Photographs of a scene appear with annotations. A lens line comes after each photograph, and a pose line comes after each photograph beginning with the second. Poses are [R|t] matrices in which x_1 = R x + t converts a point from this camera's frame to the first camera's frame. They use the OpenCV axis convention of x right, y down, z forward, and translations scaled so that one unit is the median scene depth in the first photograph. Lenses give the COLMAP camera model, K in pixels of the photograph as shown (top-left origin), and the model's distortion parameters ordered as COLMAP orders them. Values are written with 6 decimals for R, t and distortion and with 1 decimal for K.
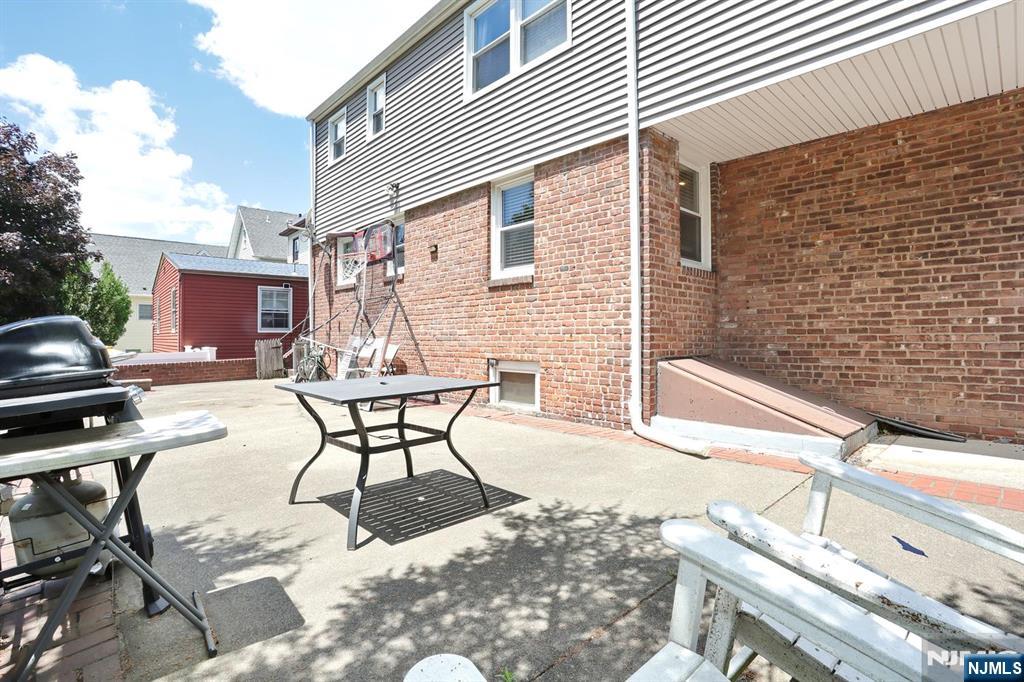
lens RADIAL K [[494.5, 0, 514.0], [0, 494.5, 336.9], [0, 0, 1]] dist [-0.021717, 0.001551]
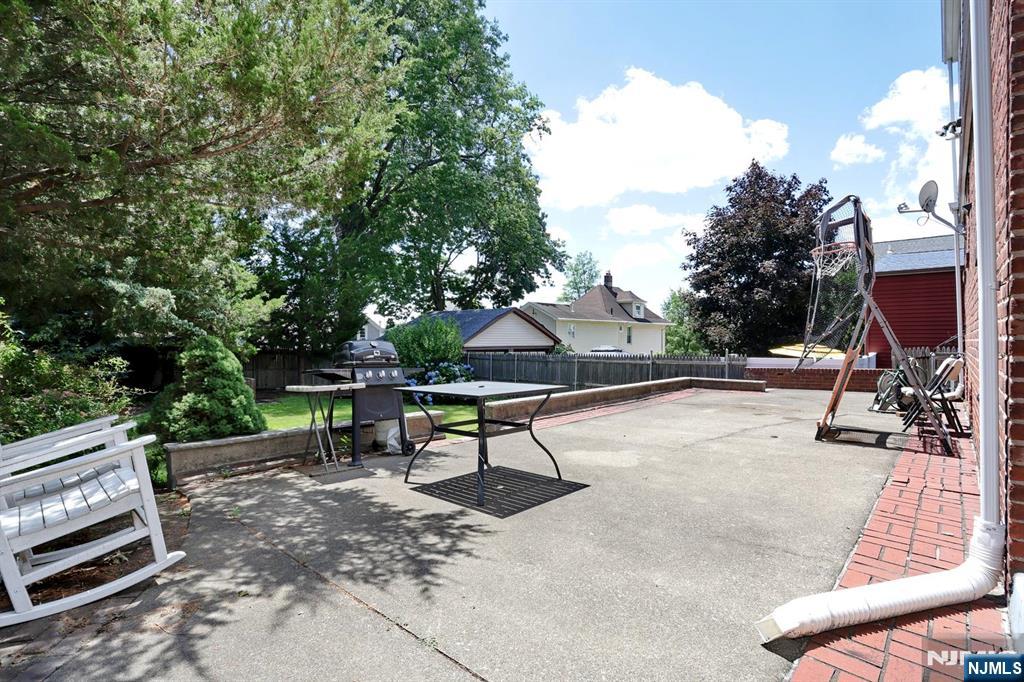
lens RADIAL K [[494.5, 0, 511.1], [0, 494.5, 338.4], [0, 0, 1]] dist [-0.021717, 0.001551]
pose [[0.042689, 0.001594, -0.999087, 1.140826], [0.003930, 0.999991, 0.001764, -0.046568], [0.999081, -0.004002, 0.042682, 1.085184]]
